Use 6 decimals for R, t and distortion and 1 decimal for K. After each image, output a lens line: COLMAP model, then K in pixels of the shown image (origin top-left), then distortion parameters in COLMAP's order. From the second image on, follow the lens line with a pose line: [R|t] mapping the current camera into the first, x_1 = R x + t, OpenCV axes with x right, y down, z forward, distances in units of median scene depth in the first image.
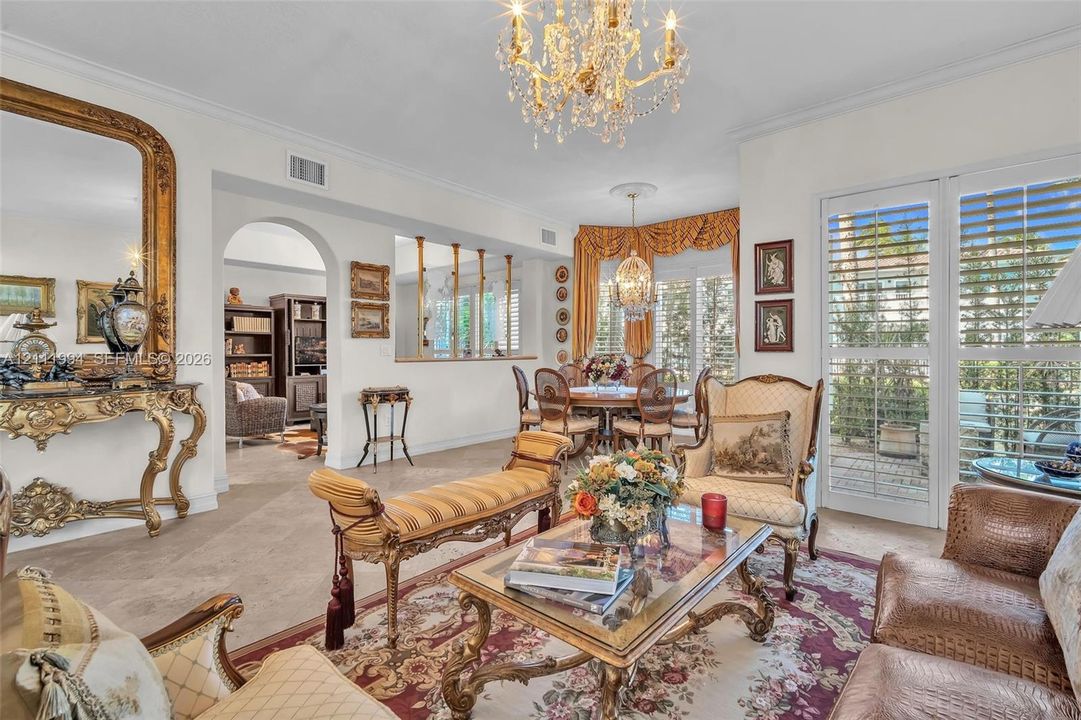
lens RADIAL K [[477.3, 0, 540.5], [0, 477.3, 360.0], [0, 0, 1]] dist [-0.012905, -0.000471]
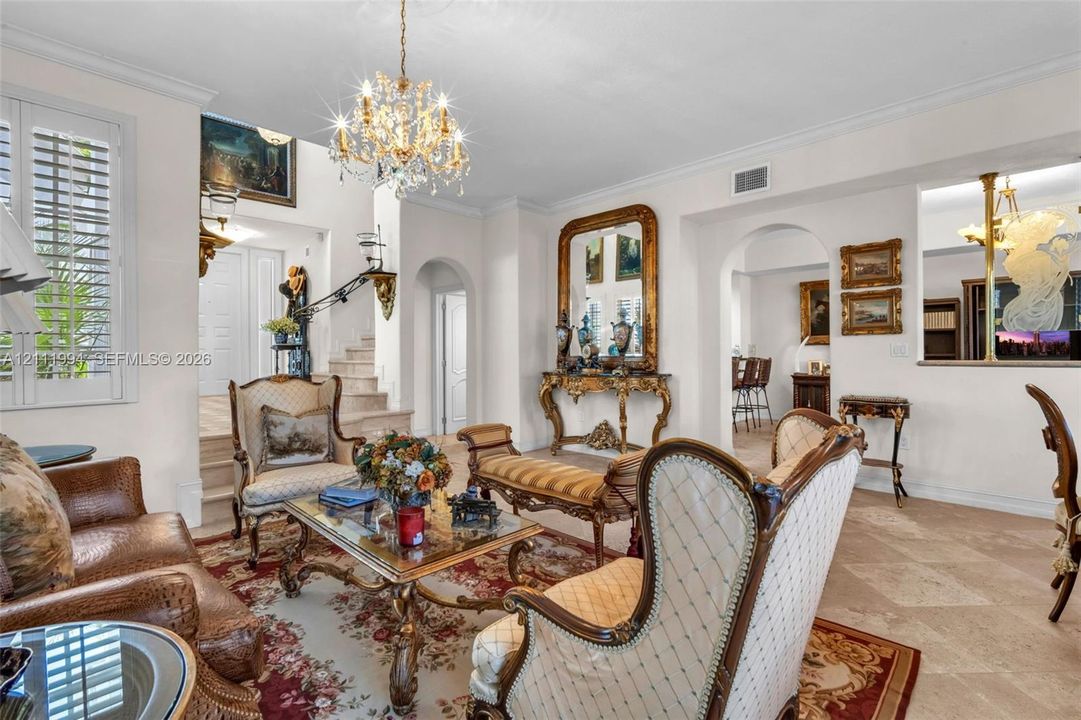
lens RADIAL K [[477.3, 0, 540.5], [0, 477.3, 360.0], [0, 0, 1]] dist [-0.012905, -0.000471]
pose [[-0.053139, 0.014971, -0.998475, 0.650547], [-0.013758, 0.999782, 0.015722, -0.011610], [0.998492, 0.014572, -0.052922, 0.663314]]
